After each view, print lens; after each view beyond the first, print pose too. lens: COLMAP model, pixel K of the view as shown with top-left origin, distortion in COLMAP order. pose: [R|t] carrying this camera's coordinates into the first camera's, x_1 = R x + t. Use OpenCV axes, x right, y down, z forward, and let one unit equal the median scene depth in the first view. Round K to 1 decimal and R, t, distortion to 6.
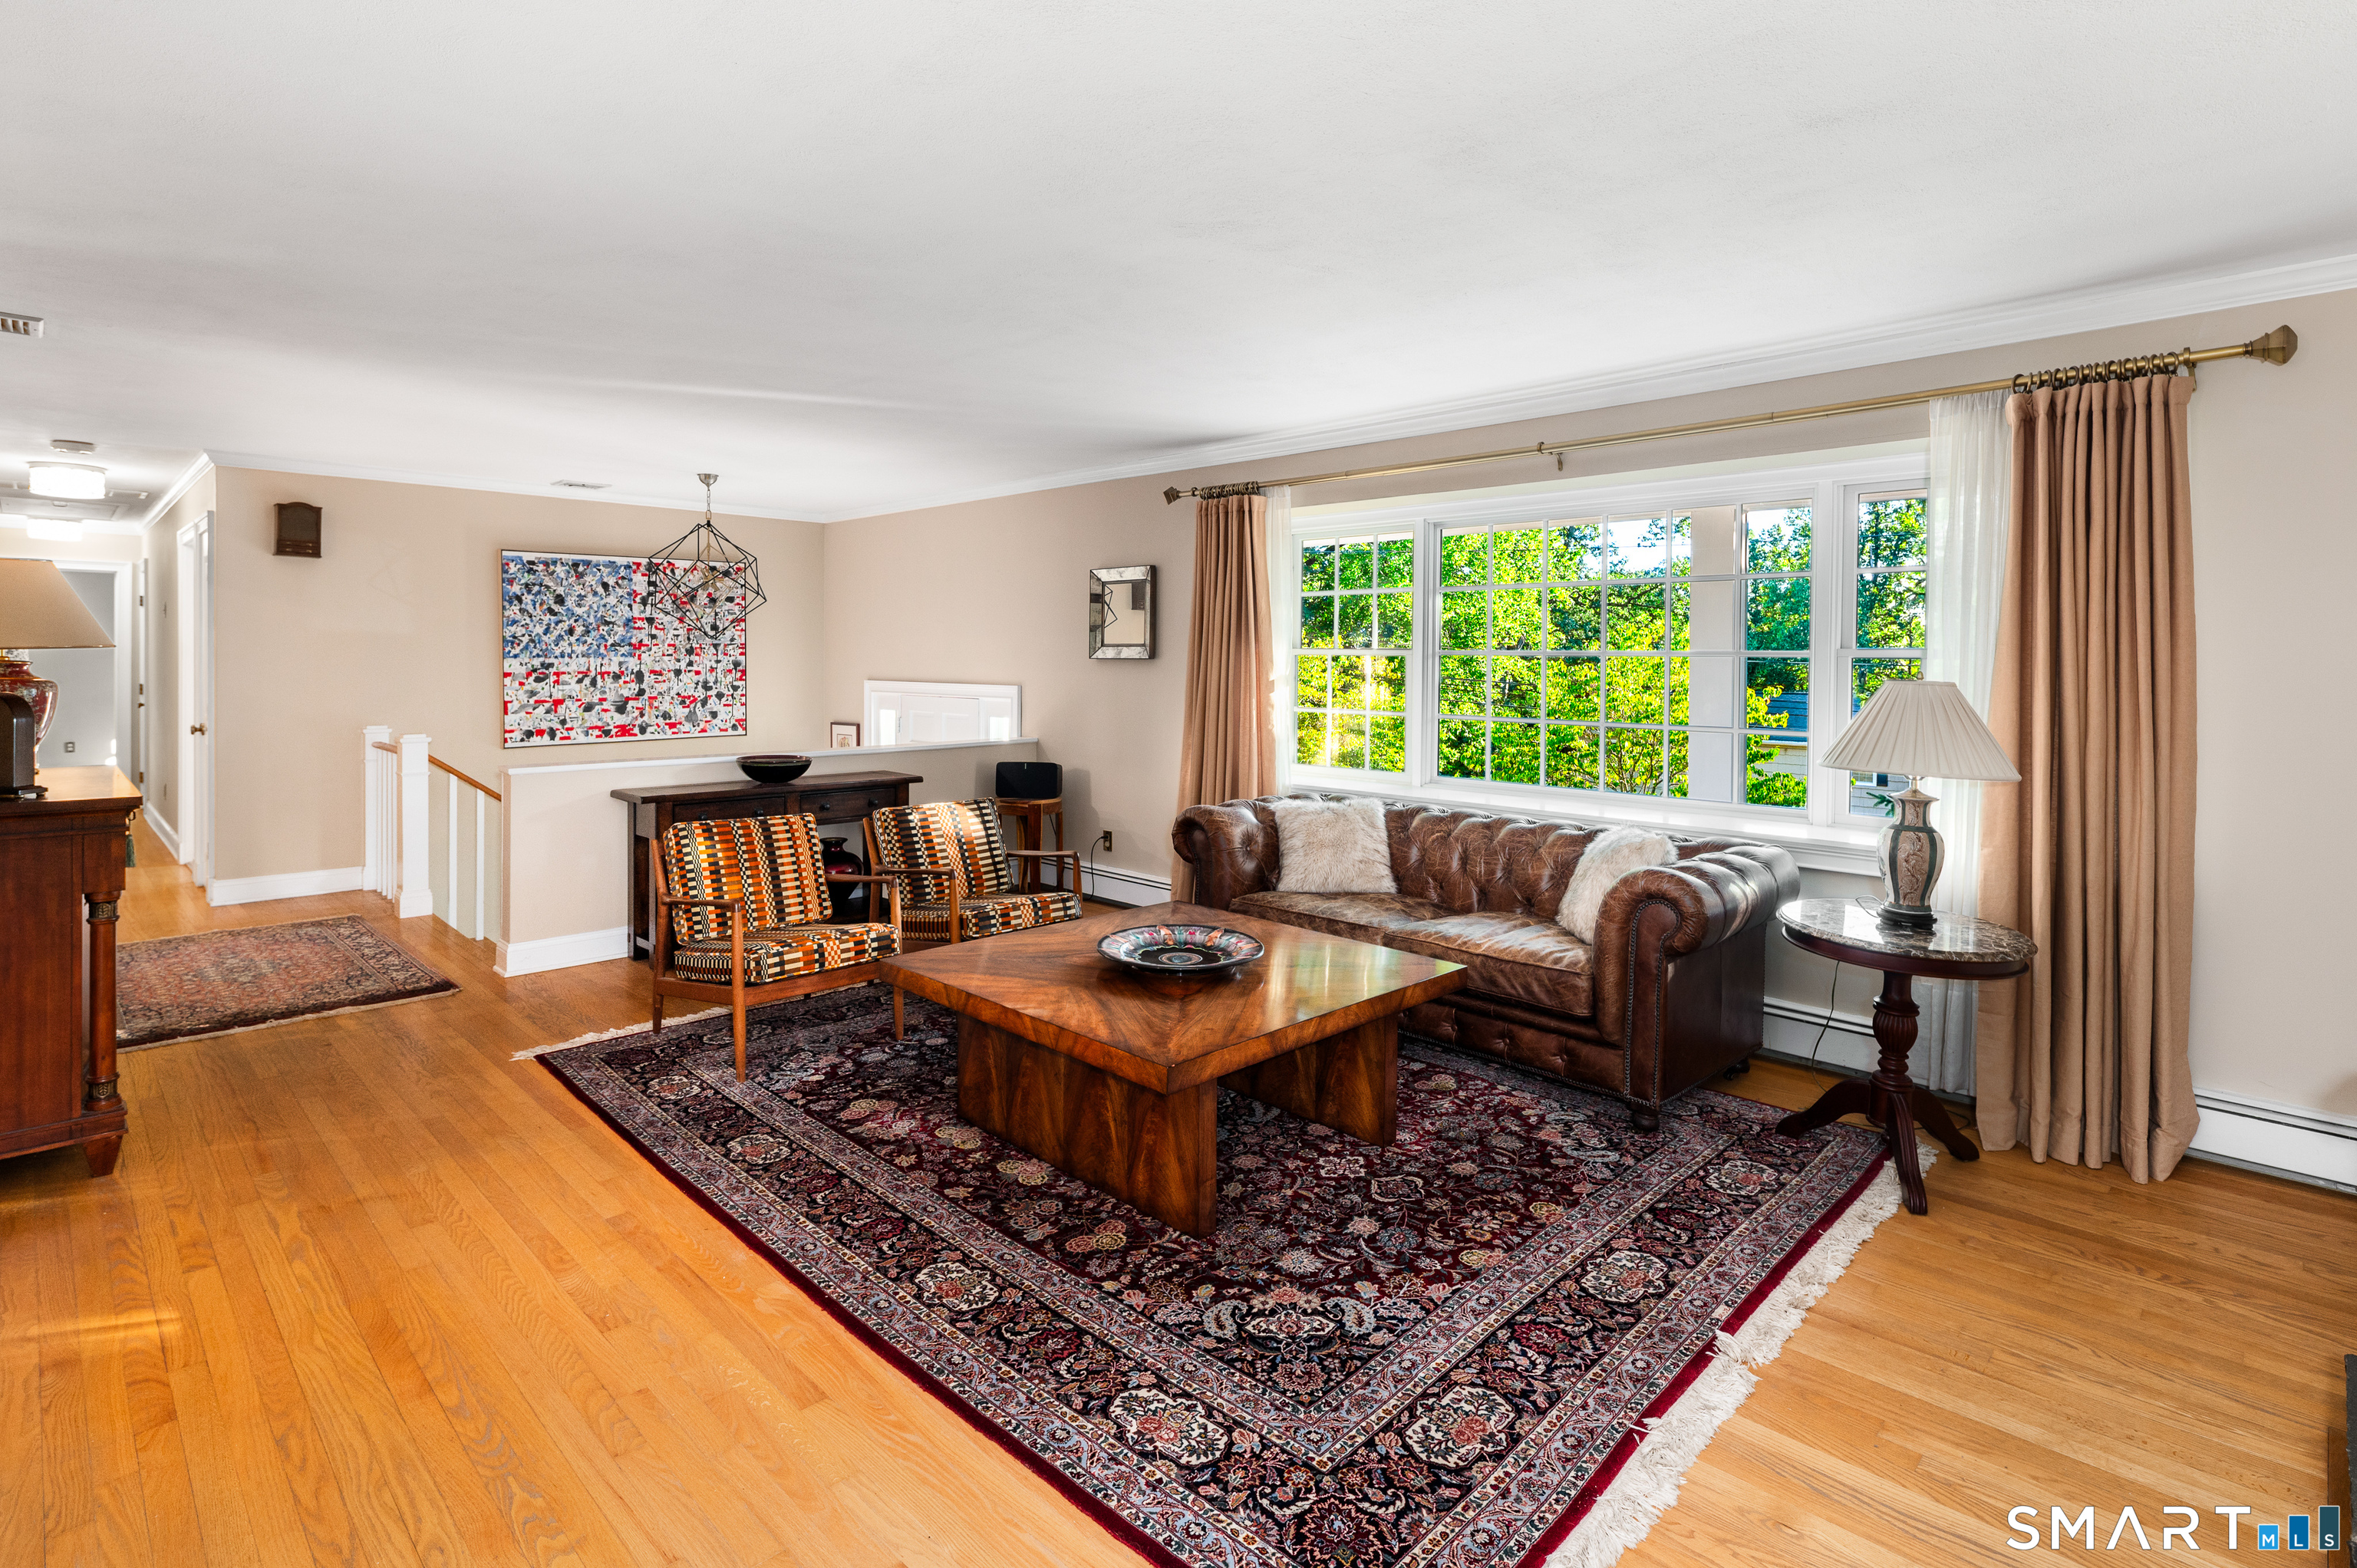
lens RADIAL K [[1154.8, 0, 1195.6], [0, 1154.8, 665.6], [0, 0, 1]] dist [0.008191, 0.000065]
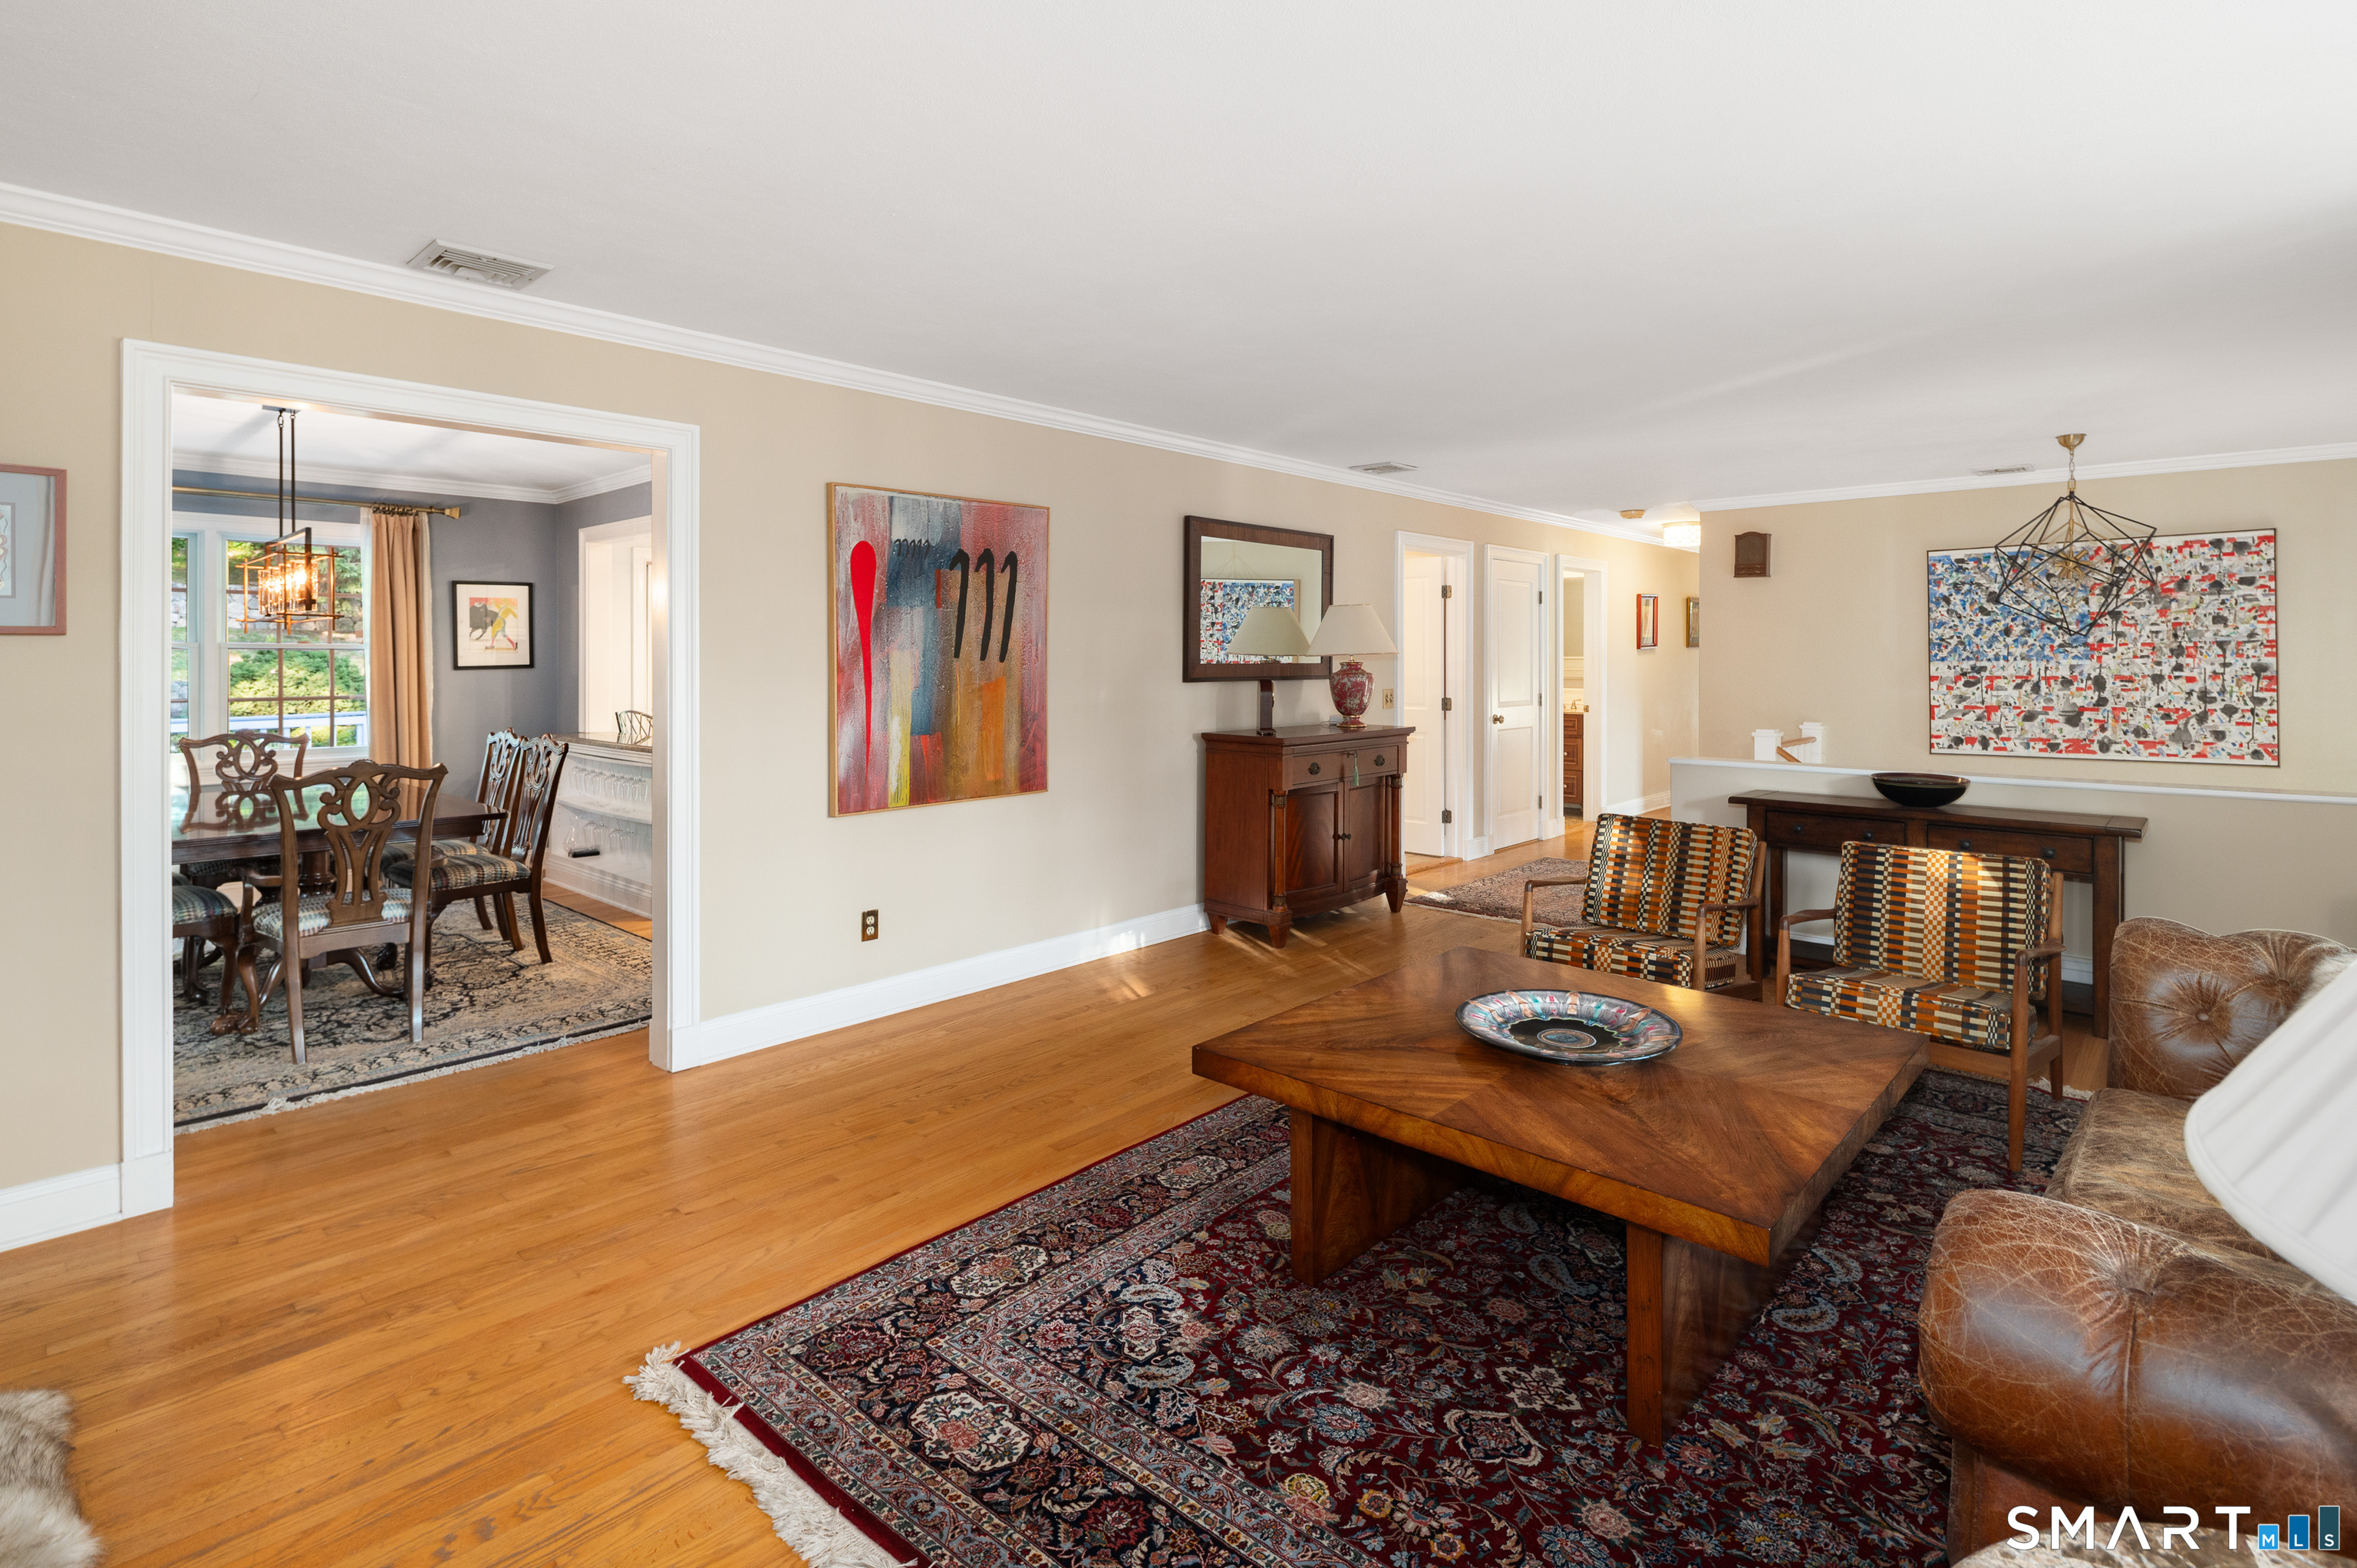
lens RADIAL K [[1148.2, 0, 1181.0], [0, 1148.2, 673.2], [0, 0, 1]] dist [0.002346, -0.000109]
pose [[0.030953, 0.005497, -0.999506, 0.794518], [-0.005867, 0.999969, 0.005318, 0.004762], [0.999504, 0.005700, 0.030985, 0.756112]]
